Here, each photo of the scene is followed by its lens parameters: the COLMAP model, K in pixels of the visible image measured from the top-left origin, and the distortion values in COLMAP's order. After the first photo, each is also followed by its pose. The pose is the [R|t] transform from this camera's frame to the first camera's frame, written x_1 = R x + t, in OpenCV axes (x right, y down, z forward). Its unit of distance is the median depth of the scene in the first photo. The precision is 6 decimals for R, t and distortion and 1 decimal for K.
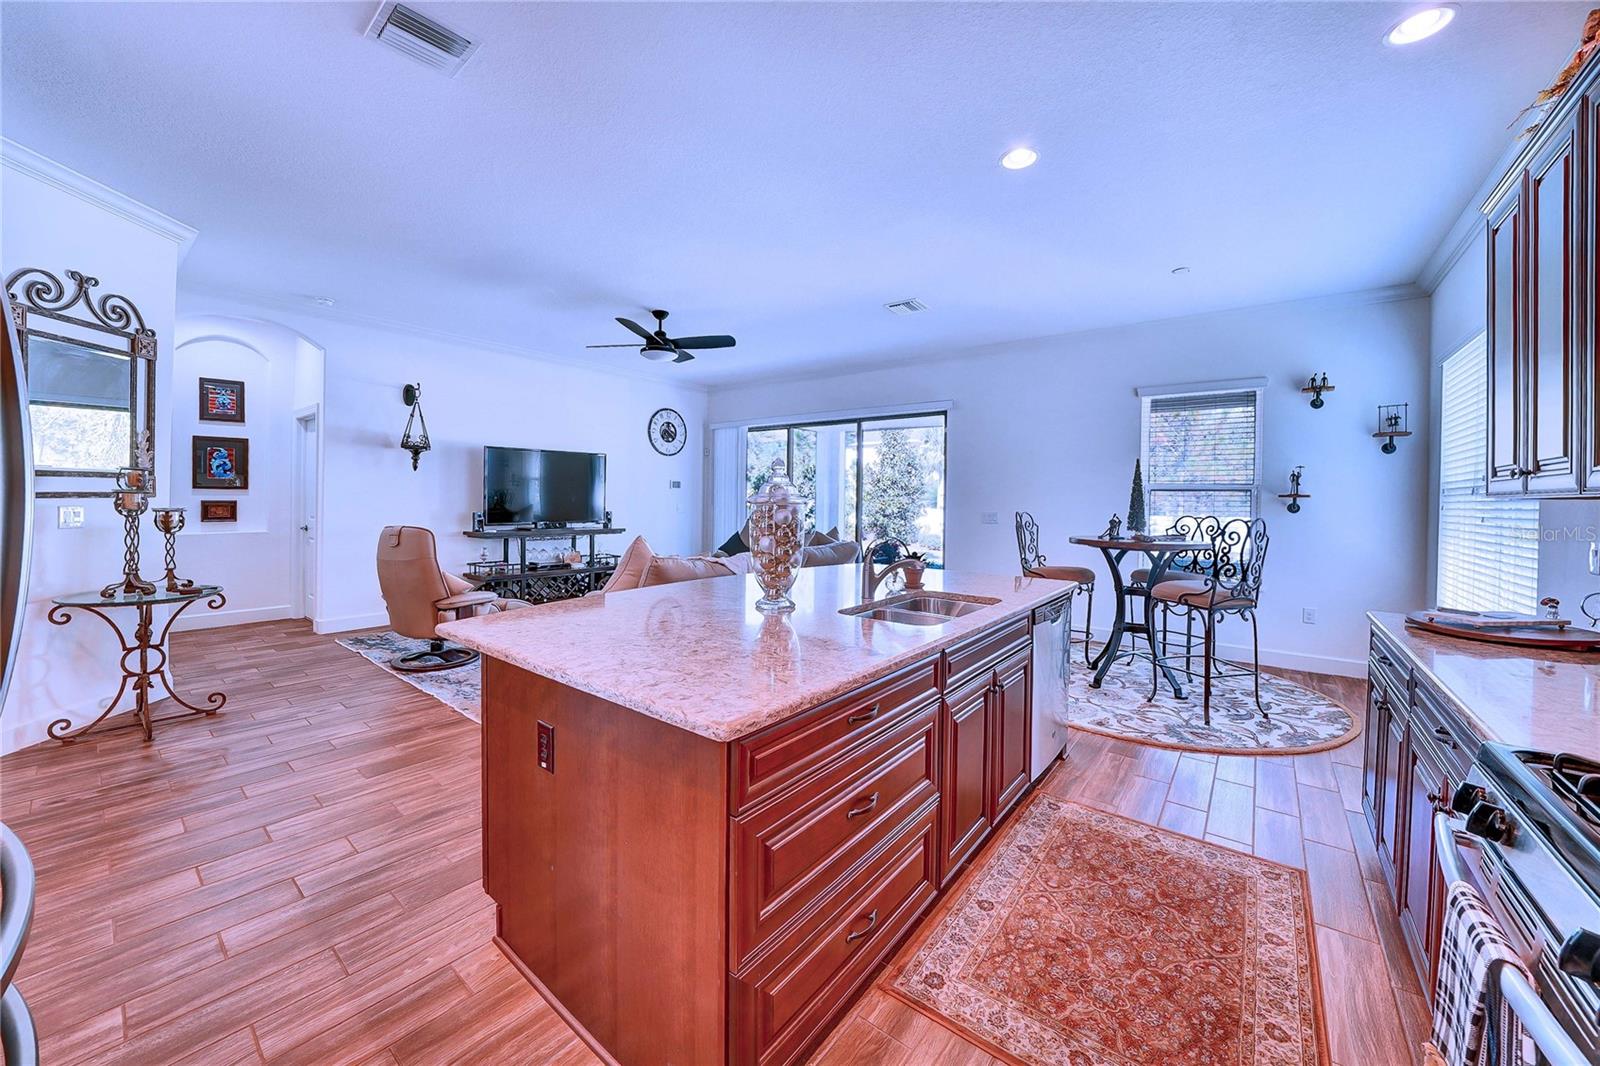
lens RADIAL K [[589.7, 0, 803.2], [0, 589.7, 497.4], [0, 0, 1]] dist [-0.016714, -0.000011]
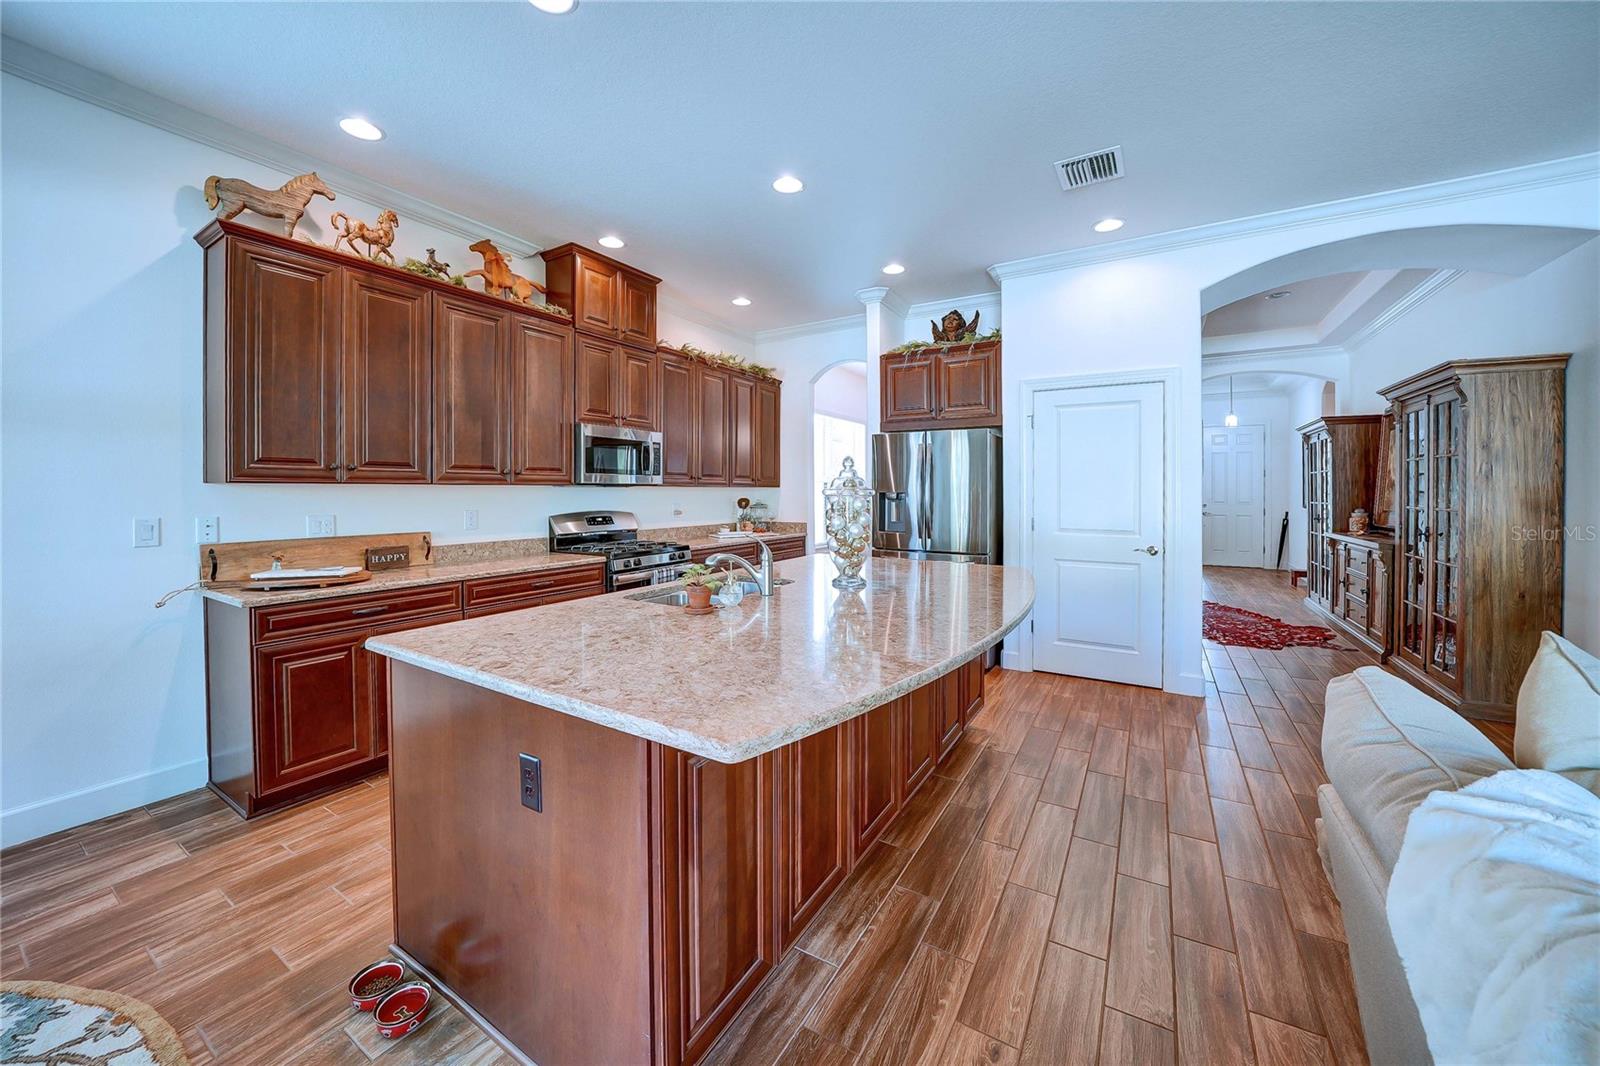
lens RADIAL K [[578.8, 0, 802.9], [0, 578.8, 495.6], [0, 0, 1]] dist [-0.018838, 0.000153]
pose [[-0.993340, -0.011676, -0.114625, 0.078708], [-0.012517, 0.999900, 0.006619, 0.003370], [0.114537, 0.008009, -0.993387, 0.909748]]
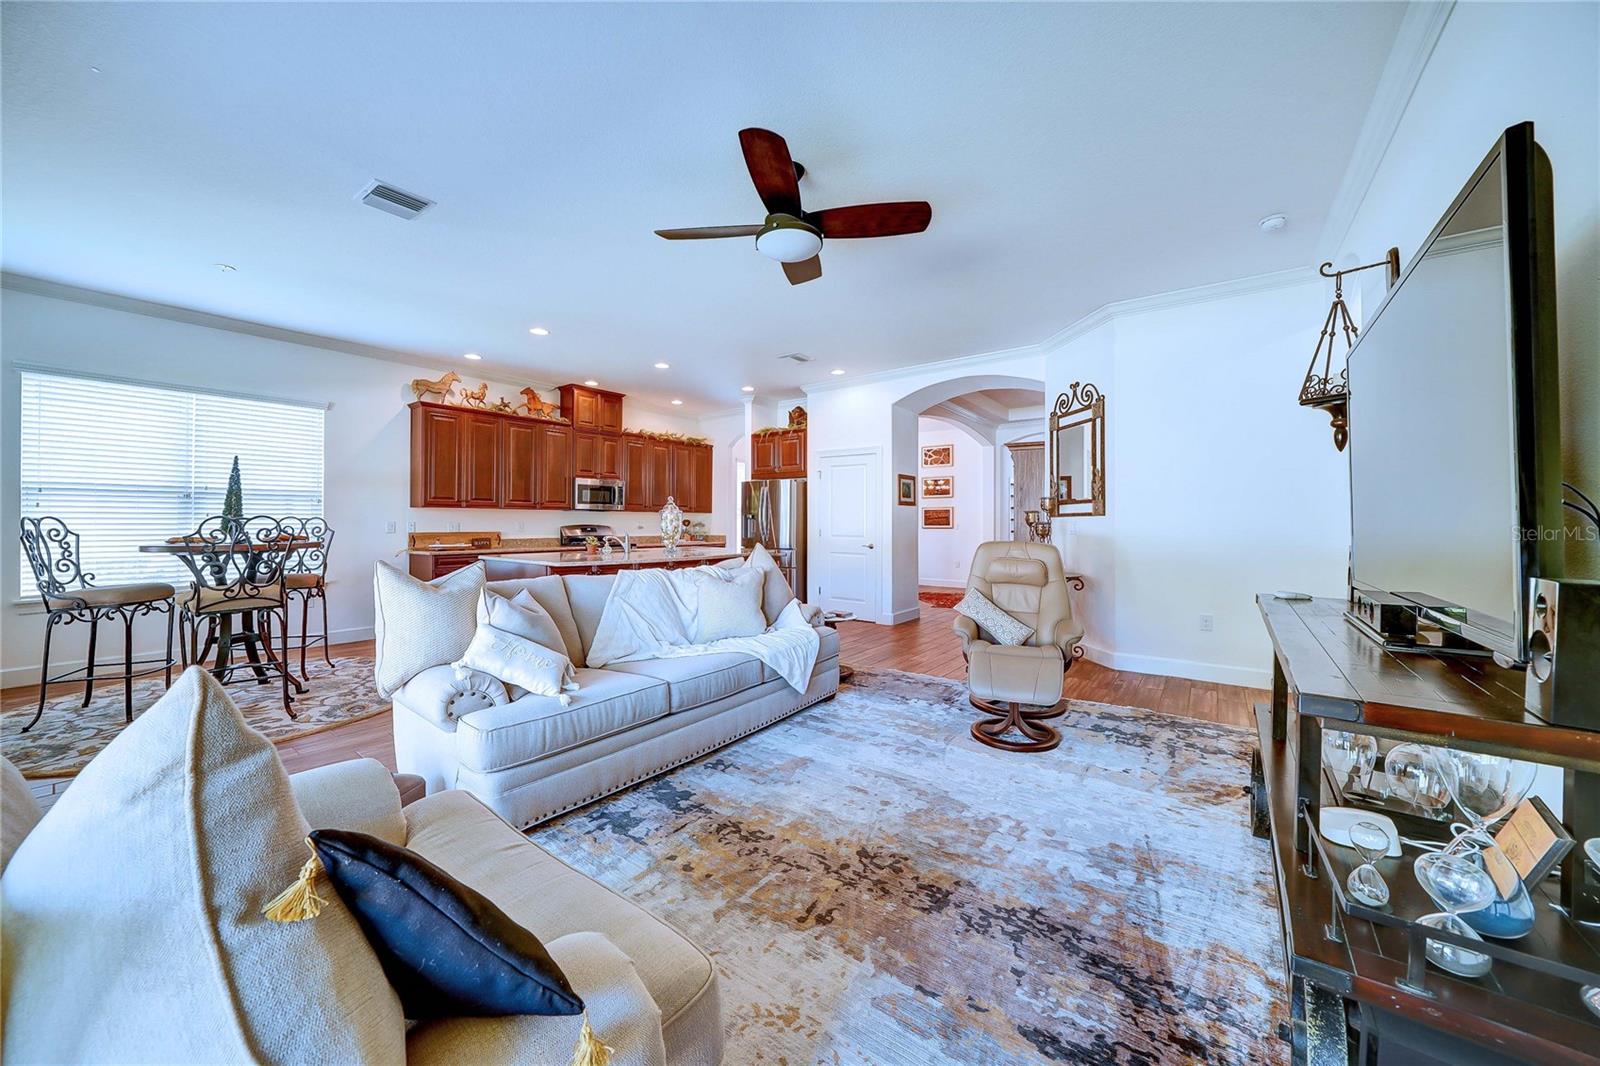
lens RADIAL K [[561.4, 0, 788.1], [0, 561.4, 521.5], [0, 0, 1]] dist [-0.020311, 0.000087]
pose [[-0.999827, -0.018406, 0.002639, -0.248975], [-0.018409, 0.999830, -0.001098, 0.018724], [-0.002618, -0.001146, -0.999996, 1.514889]]
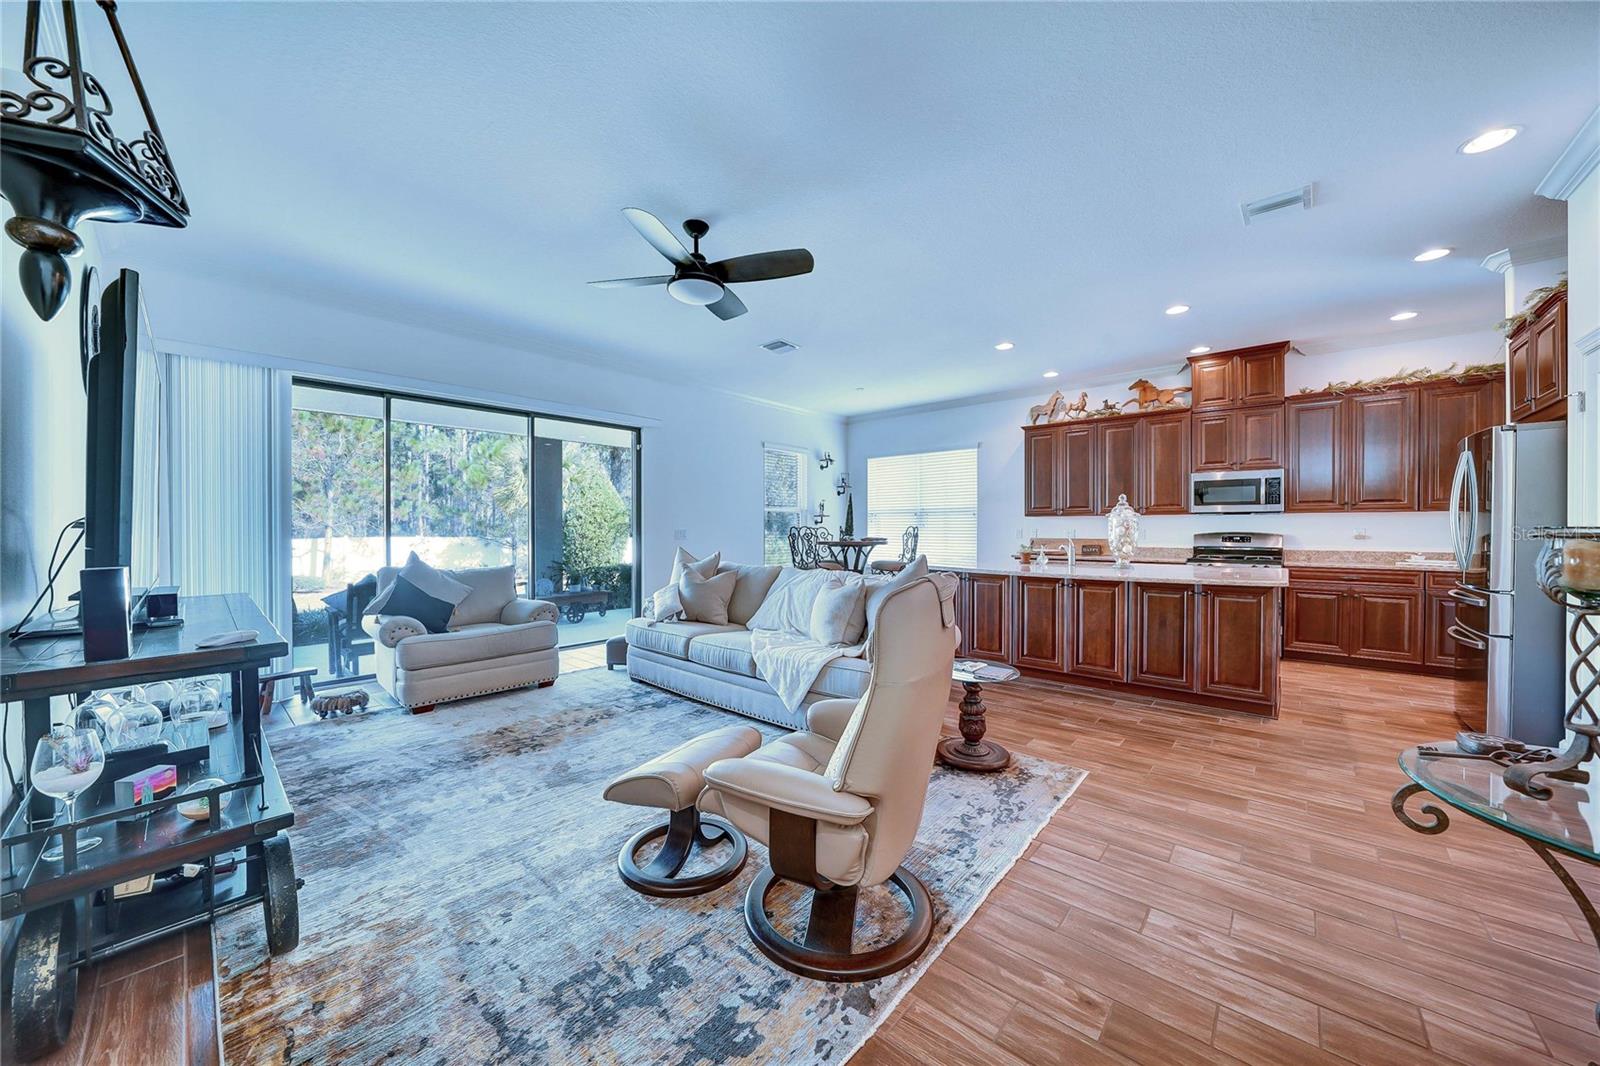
lens RADIAL K [[554.8, 0, 806.2], [0, 554.8, 531.4], [0, 0, 1]] dist [-0.024530, 0.000181]
pose [[0.059522, -0.020847, 0.998009, -0.839689], [0.001890, 0.999782, 0.020772, 0.009470], [-0.998225, 0.000650, 0.059548, 0.839112]]
